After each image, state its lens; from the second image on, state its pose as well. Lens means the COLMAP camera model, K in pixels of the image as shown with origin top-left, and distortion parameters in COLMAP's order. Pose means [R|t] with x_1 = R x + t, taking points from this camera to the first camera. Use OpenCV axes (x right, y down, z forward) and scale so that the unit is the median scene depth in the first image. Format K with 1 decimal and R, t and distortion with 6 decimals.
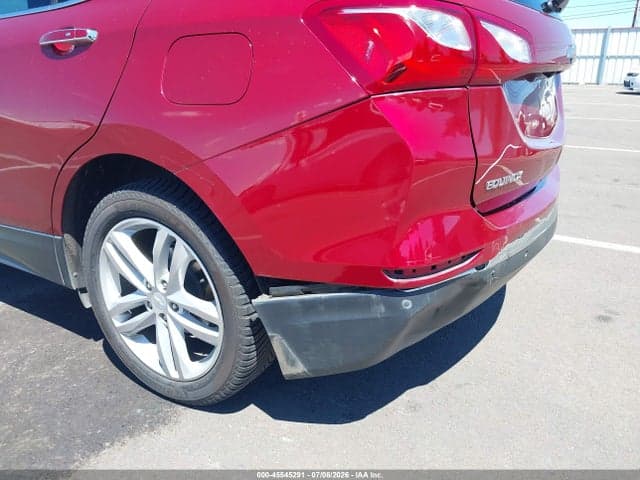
lens RADIAL K [[528.6, 0, 329.4], [0, 528.6, 260.9], [0, 0, 1]] dist [0.029010, -0.040060]
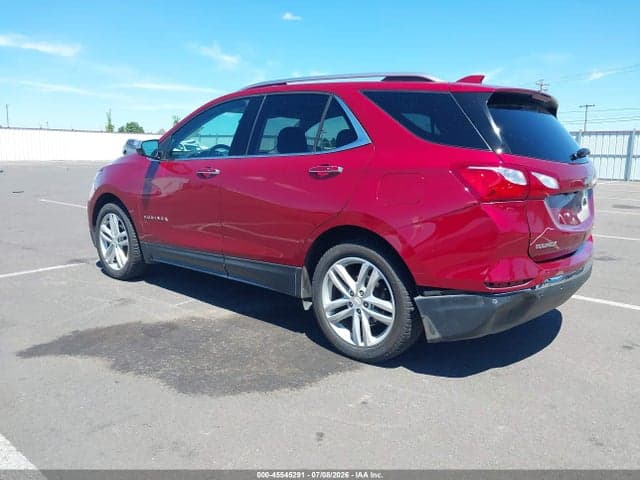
lens RADIAL K [[528.6, 0, 321.8], [0, 528.6, 241.7], [0, 0, 1]] dist [0.029010, -0.040060]
pose [[0.988244, 0.042663, -0.146812, -0.196201], [-0.070806, 0.978800, -0.192190, 0.261324], [0.135500, 0.200326, 0.970314, -0.983504]]
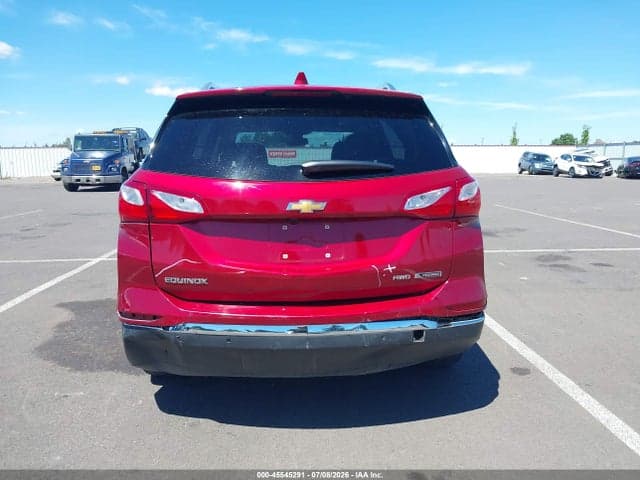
lens RADIAL K [[528.6, 0, 332.2], [0, 528.6, 231.0], [0, 0, 1]] dist [0.029010, -0.040060]
pose [[0.555679, 0.109554, -0.824147, 1.818335], [-0.295601, 0.952542, -0.072687, -0.297781], [0.777072, 0.284009, 0.561692, 0.364983]]
